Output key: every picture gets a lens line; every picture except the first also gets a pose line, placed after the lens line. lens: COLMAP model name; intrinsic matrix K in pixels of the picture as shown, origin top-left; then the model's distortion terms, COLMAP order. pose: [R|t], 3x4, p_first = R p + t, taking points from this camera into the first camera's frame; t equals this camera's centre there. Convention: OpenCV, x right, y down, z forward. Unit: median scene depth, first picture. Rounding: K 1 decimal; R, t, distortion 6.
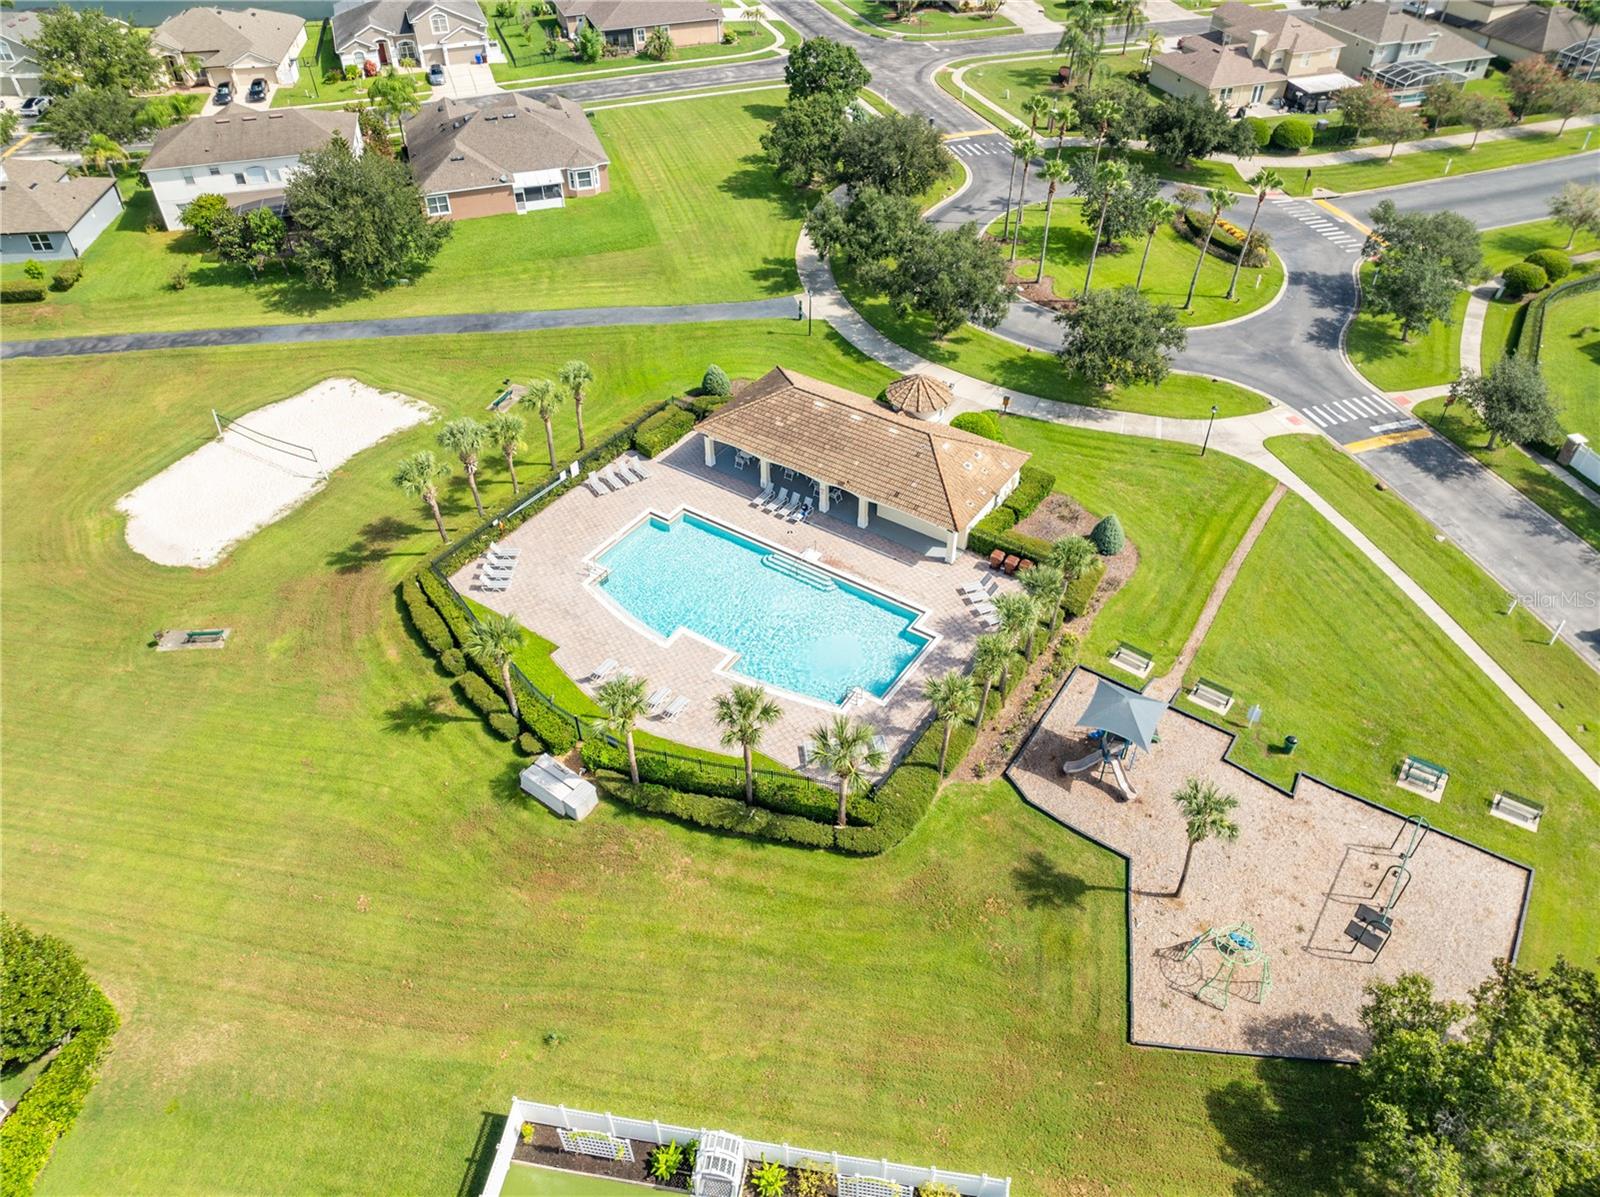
lens RADIAL K [[1125.1, 0, 808.4], [0, 1125.1, 593.3], [0, 0, 1]] dist [-0.037289, 0.002046]
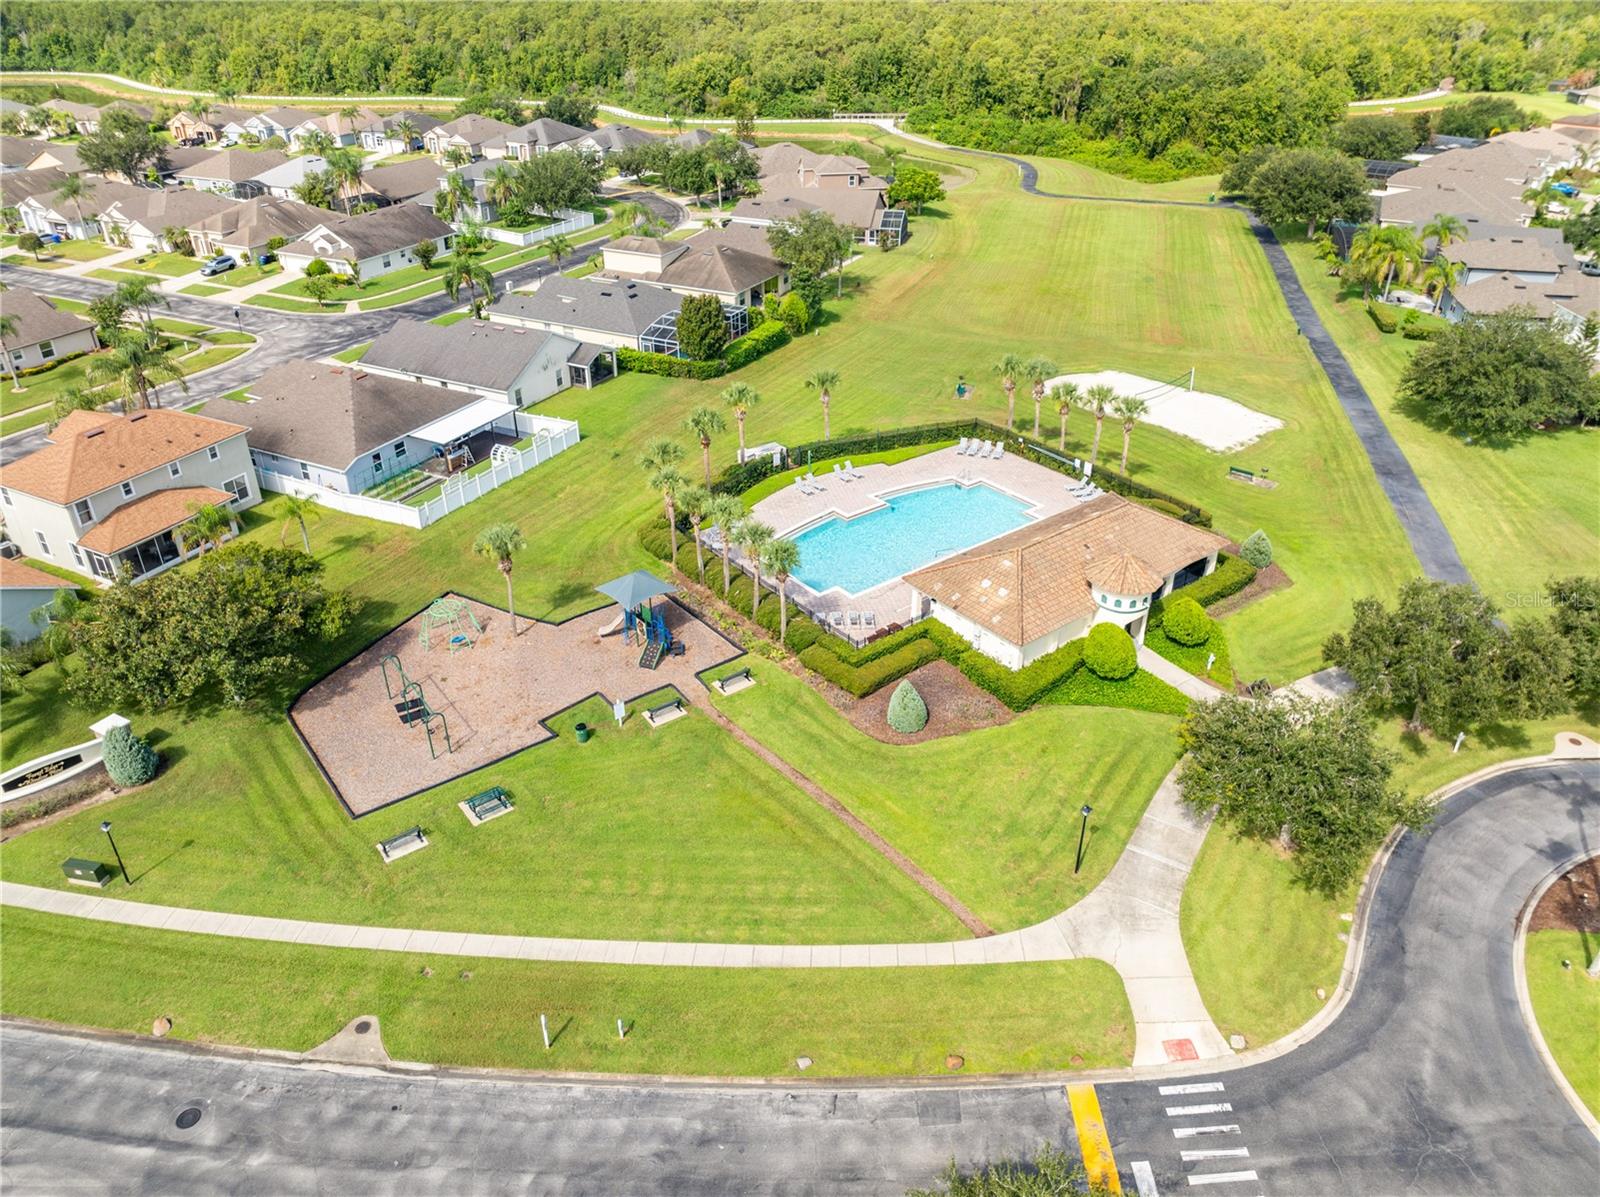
lens RADIAL K [[1125.1, 0, 808.4], [0, 1125.1, 593.3], [0, 0, 1]] dist [-0.037289, 0.002046]
pose [[-0.306837, 0.478325, -0.822834, 0.929251], [-0.626385, 0.549424, 0.552969, -0.515734], [0.716584, 0.685082, 0.131032, 0.739072]]
